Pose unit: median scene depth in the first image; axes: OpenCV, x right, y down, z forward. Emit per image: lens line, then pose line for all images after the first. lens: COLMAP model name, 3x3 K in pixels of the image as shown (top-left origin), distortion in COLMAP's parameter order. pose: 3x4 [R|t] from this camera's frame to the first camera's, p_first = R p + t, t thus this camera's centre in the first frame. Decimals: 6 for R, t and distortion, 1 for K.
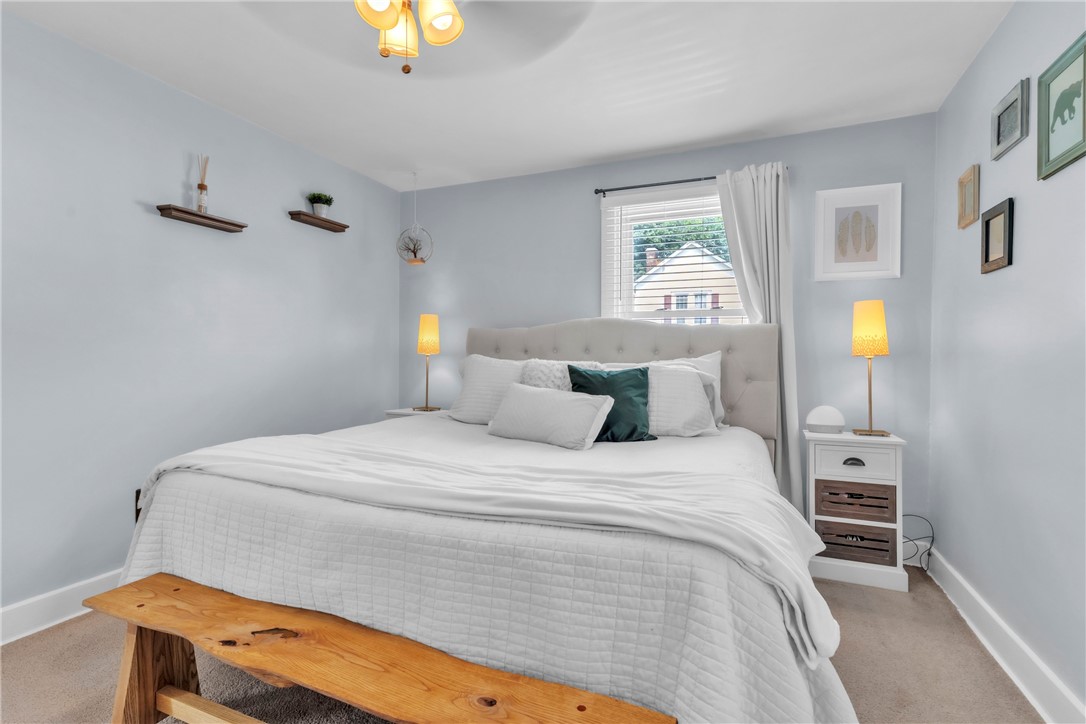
lens RADIAL K [[524.2, 0, 539.9], [0, 524.2, 359.6], [0, 0, 1]] dist [0.003751, 0.000067]
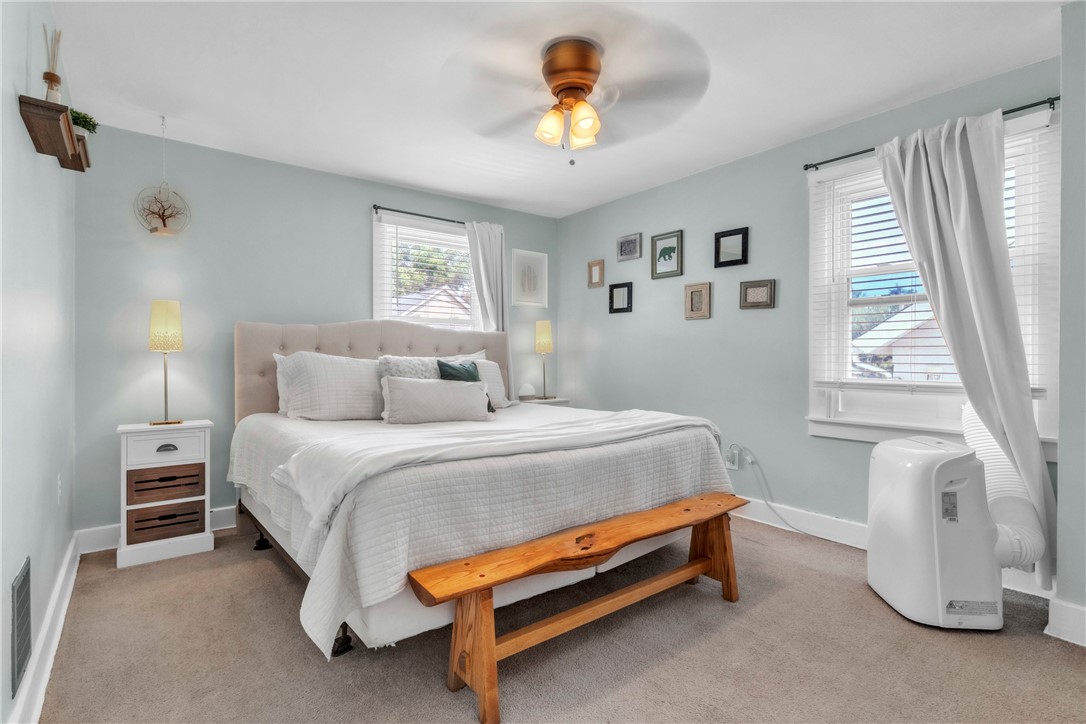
lens RADIAL K [[524.2, 0, 545.6], [0, 524.2, 357.4], [0, 0, 1]] dist [0.003751, 0.000067]
pose [[0.470060, -0.006594, 0.882610, -1.137143], [0.011477, 0.999933, 0.001358, 0.006657], [-0.882560, 0.009492, 0.470104, 0.246696]]
